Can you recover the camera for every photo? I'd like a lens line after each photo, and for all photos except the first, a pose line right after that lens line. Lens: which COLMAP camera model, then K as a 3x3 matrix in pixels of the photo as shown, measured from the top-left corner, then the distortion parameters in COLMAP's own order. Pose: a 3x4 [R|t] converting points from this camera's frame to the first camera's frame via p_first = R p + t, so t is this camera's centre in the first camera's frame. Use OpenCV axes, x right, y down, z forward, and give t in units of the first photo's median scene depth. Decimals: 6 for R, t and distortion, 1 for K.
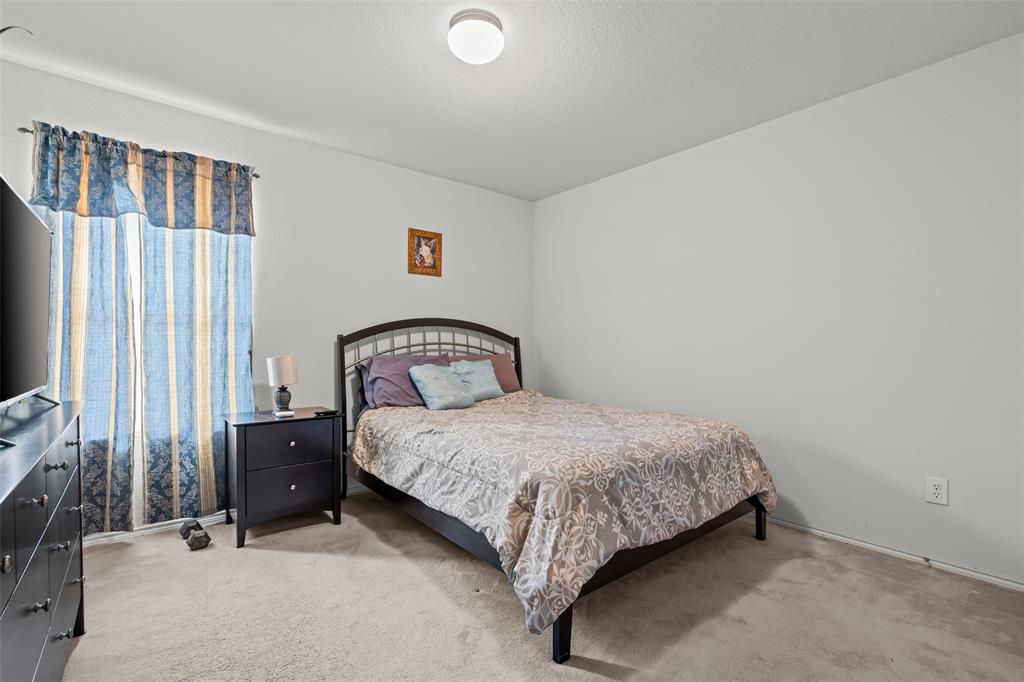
lens RADIAL K [[462.8, 0, 512.4], [0, 462.8, 354.7], [0, 0, 1]] dist [-0.001196, -0.000101]
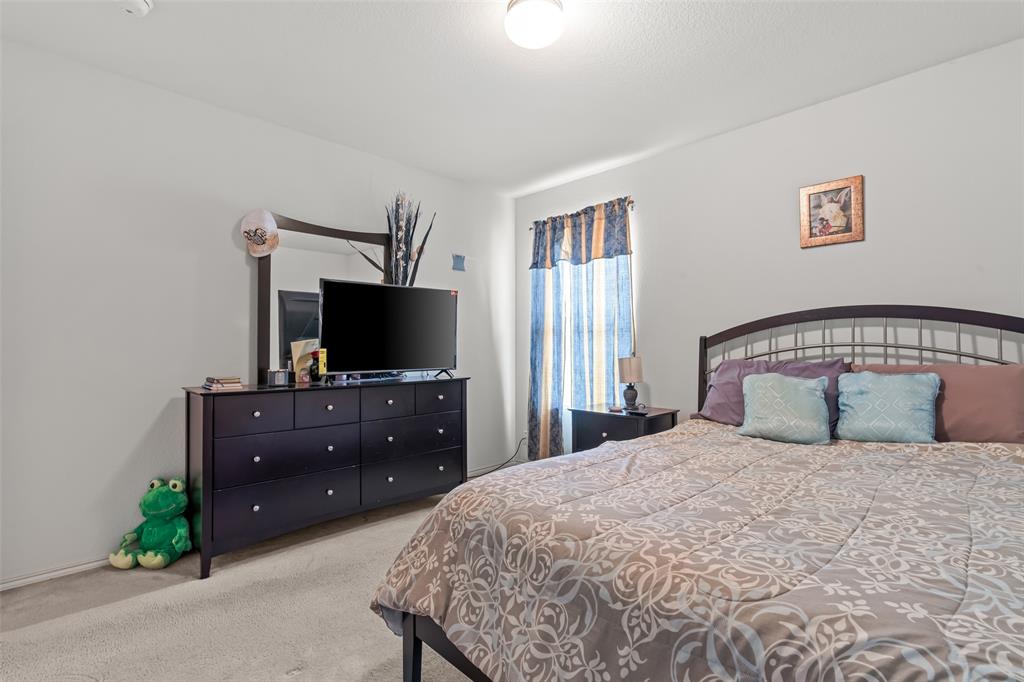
lens RADIAL K [[463.0, 0, 512.0], [0, 463.0, 341.0], [0, 0, 1]] dist [-0.001755, -0.000039]
pose [[0.100608, -0.014910, -0.994814, 0.595156], [-0.020033, 0.999655, -0.017009, -0.012055], [0.994724, 0.021640, 0.100274, 0.617993]]
